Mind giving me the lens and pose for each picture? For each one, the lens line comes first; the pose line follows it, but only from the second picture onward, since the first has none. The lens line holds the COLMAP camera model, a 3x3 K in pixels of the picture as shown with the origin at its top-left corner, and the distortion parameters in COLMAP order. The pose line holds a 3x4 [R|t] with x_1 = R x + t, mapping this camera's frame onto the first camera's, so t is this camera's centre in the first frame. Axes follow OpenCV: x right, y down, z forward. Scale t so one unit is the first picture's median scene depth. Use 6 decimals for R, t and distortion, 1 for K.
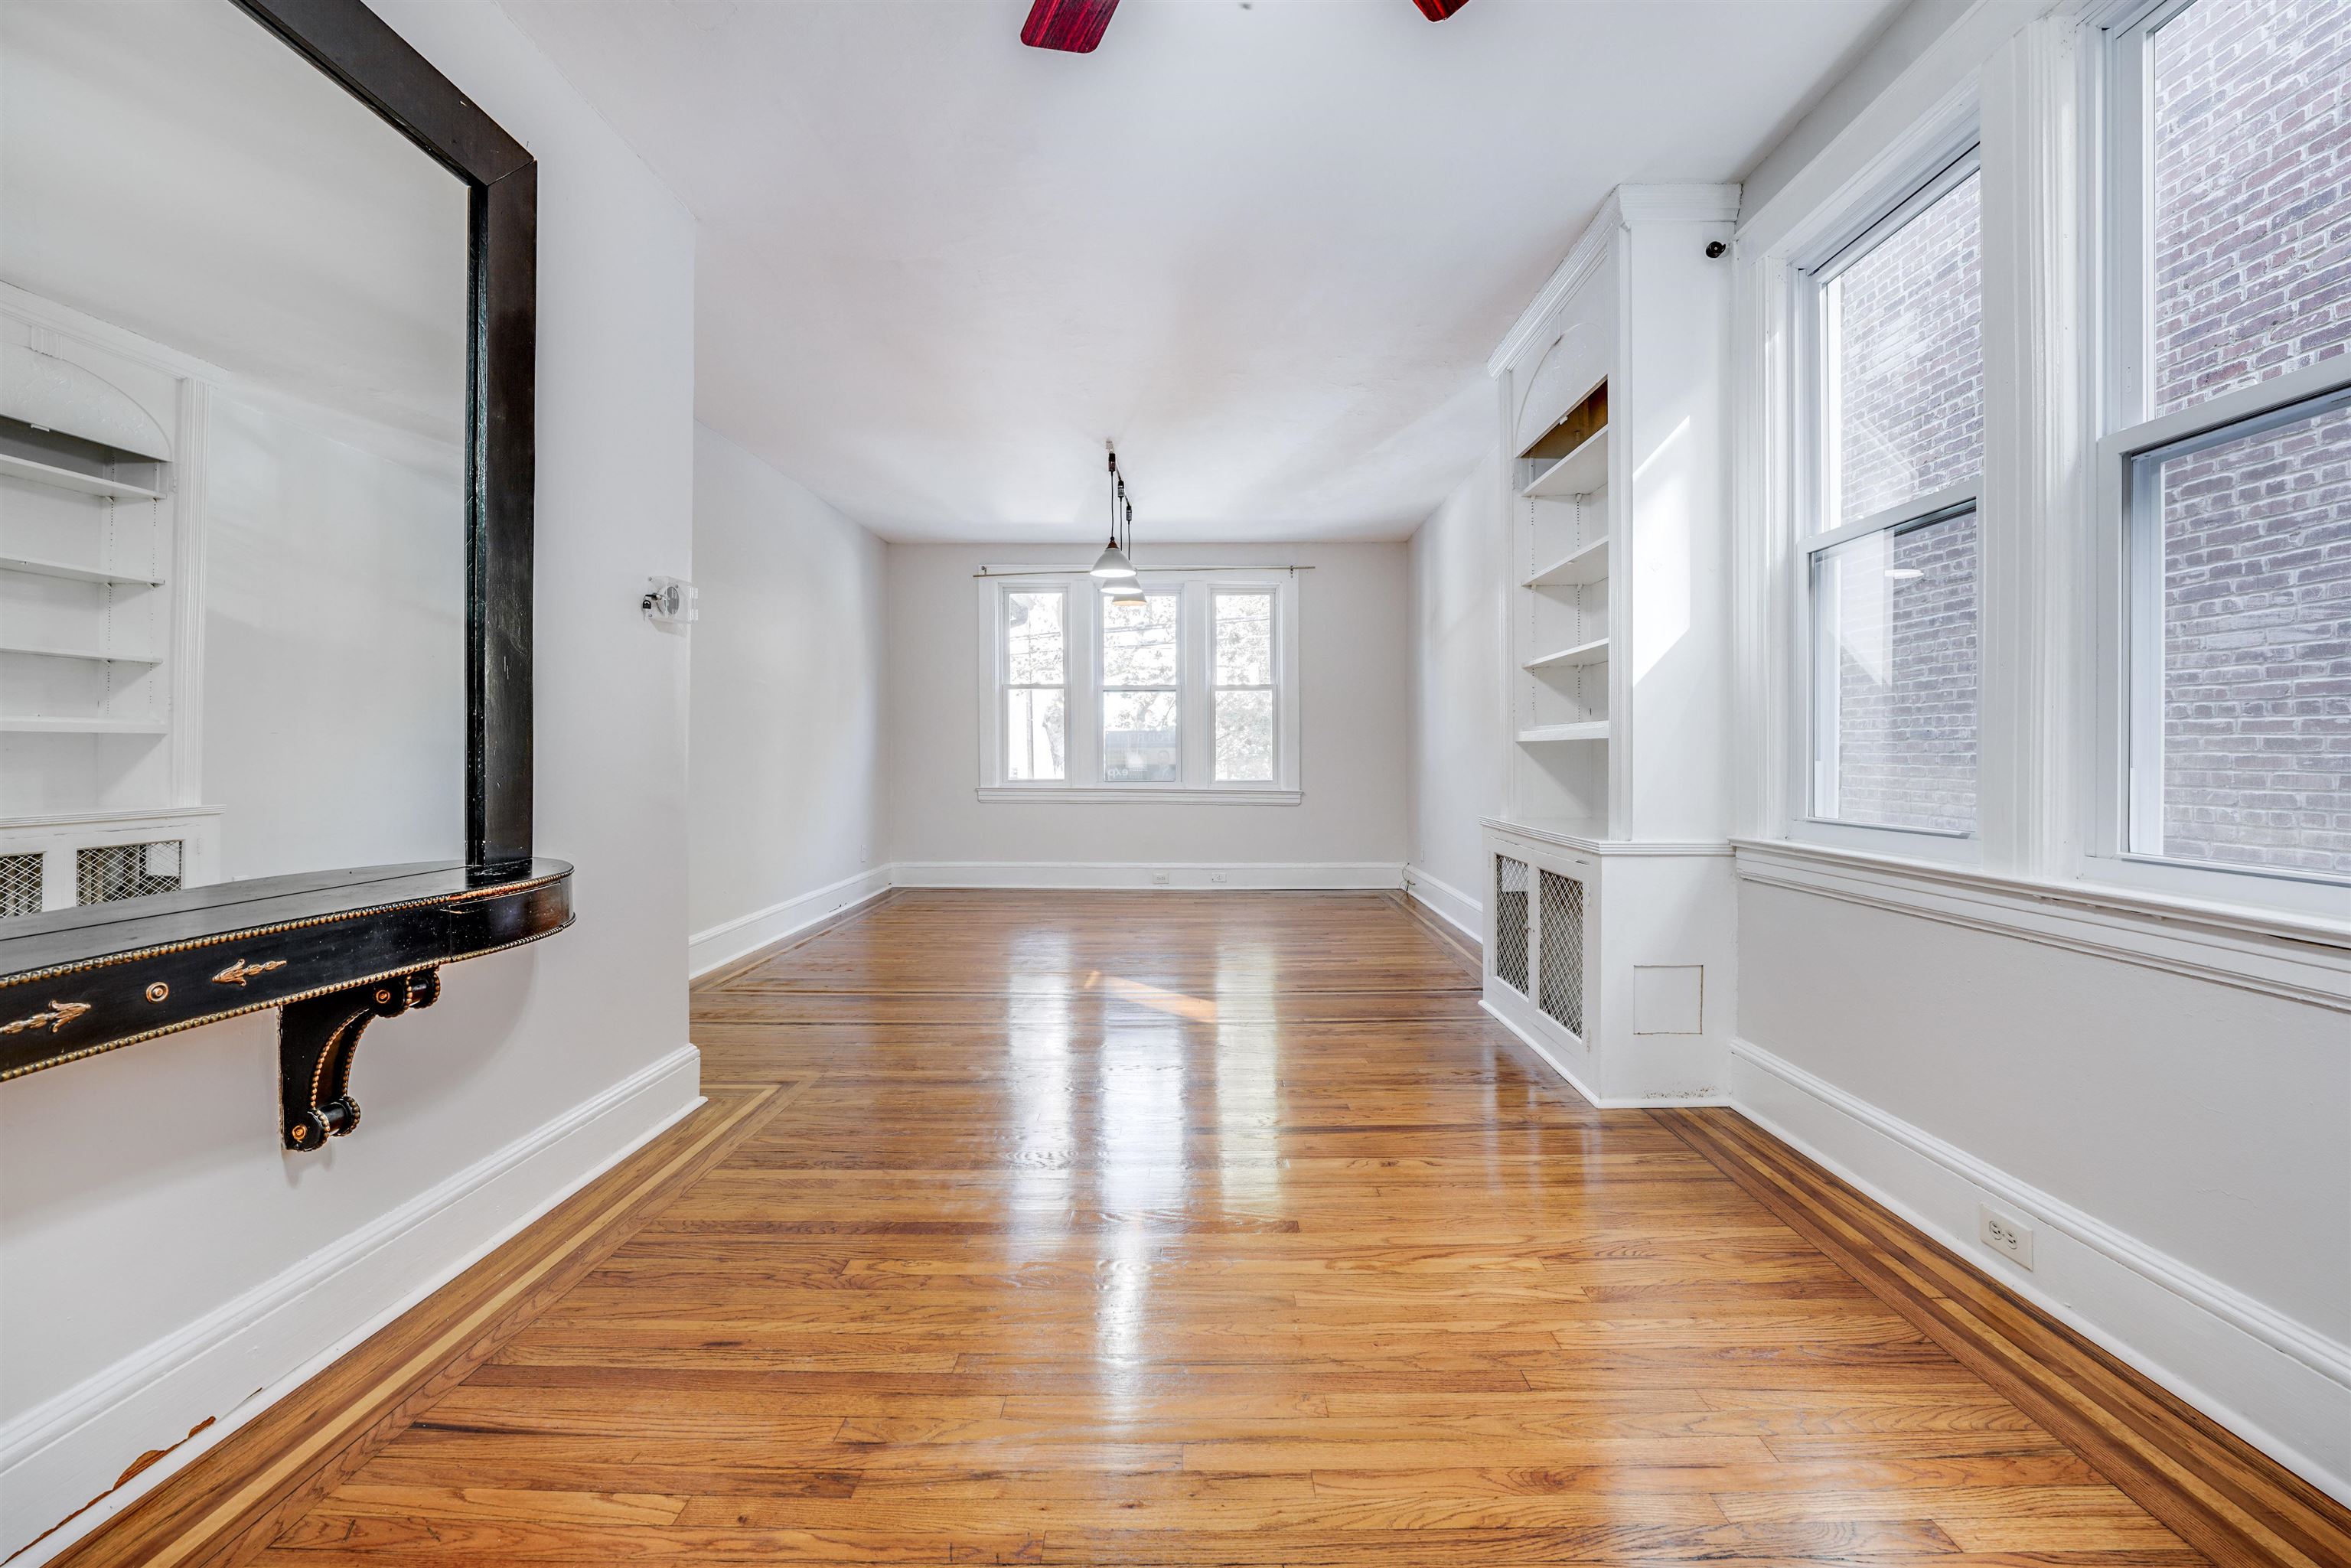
lens RADIAL K [[973.5, 0, 1180.8], [0, 973.5, 759.1], [0, 0, 1]] dist [-0.014814, 0.000457]
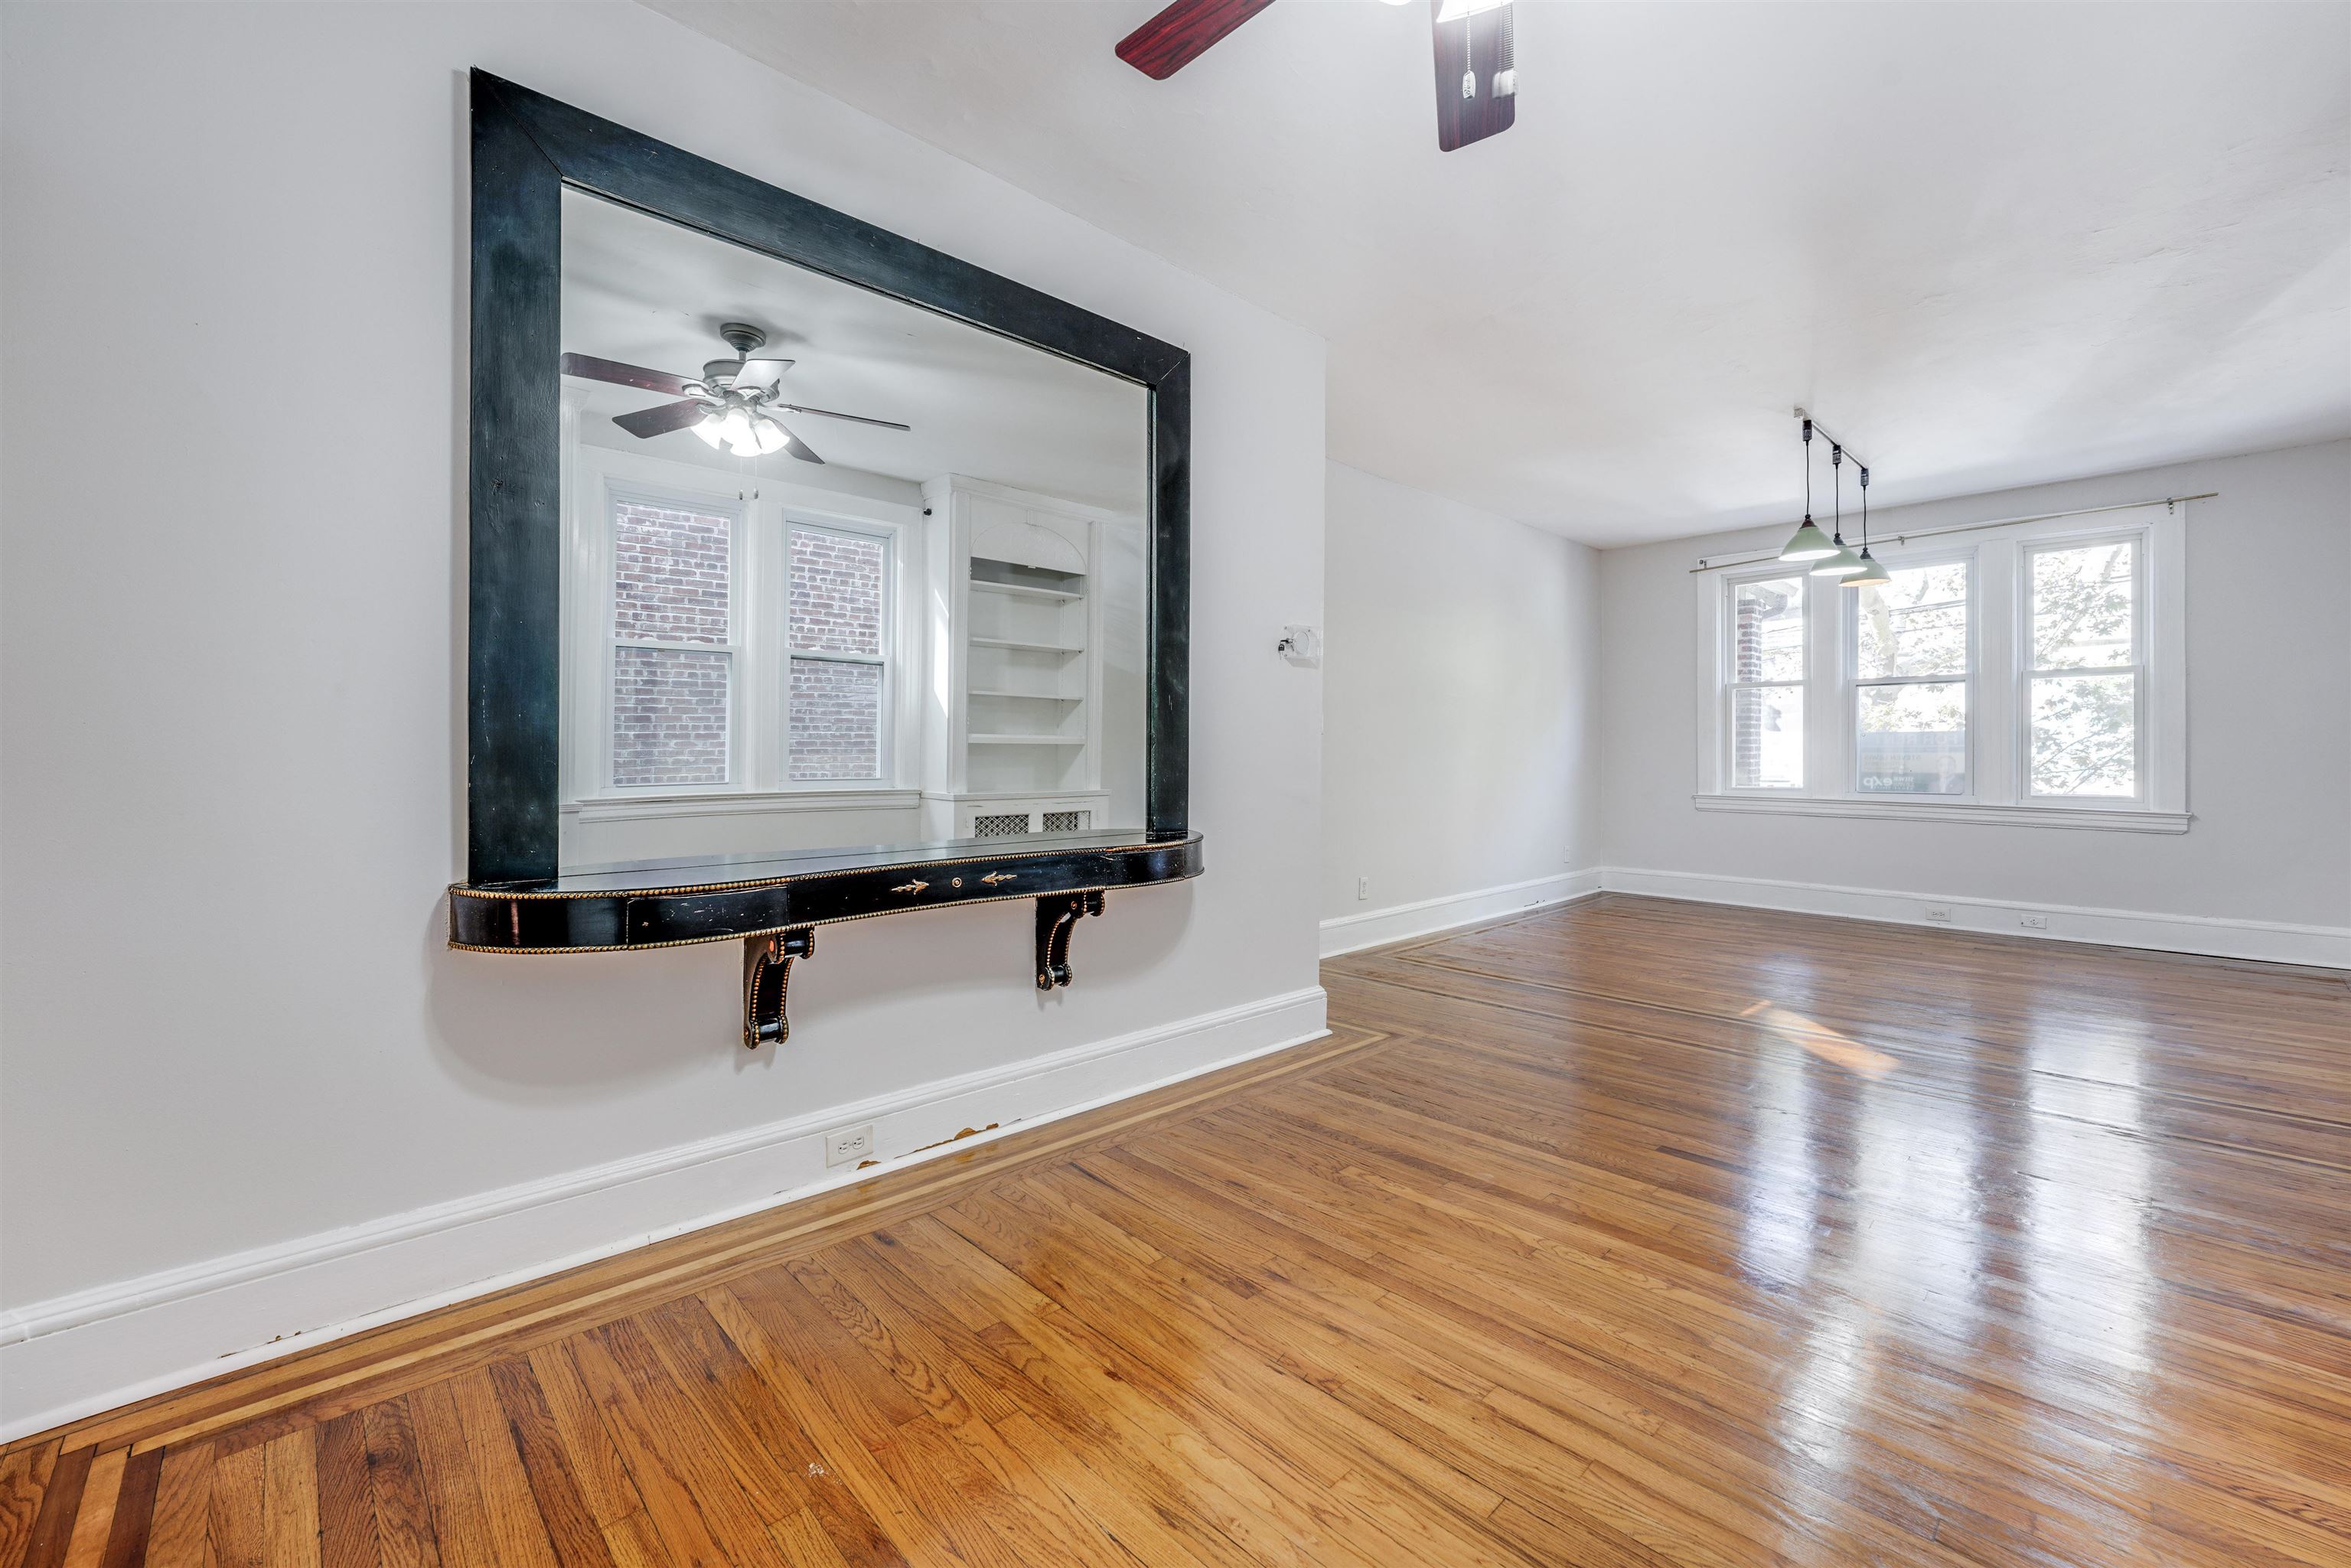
lens RADIAL K [[957.1, 0, 1186.0], [0, 957.1, 757.0], [0, 0, 1]] dist [-0.000952, 0.000262]
pose [[0.704318, 0.004113, -0.709873, 0.301370], [-0.007419, 0.999971, -0.001567, -0.005590], [0.709846, 0.006370, 0.704328, -0.019735]]
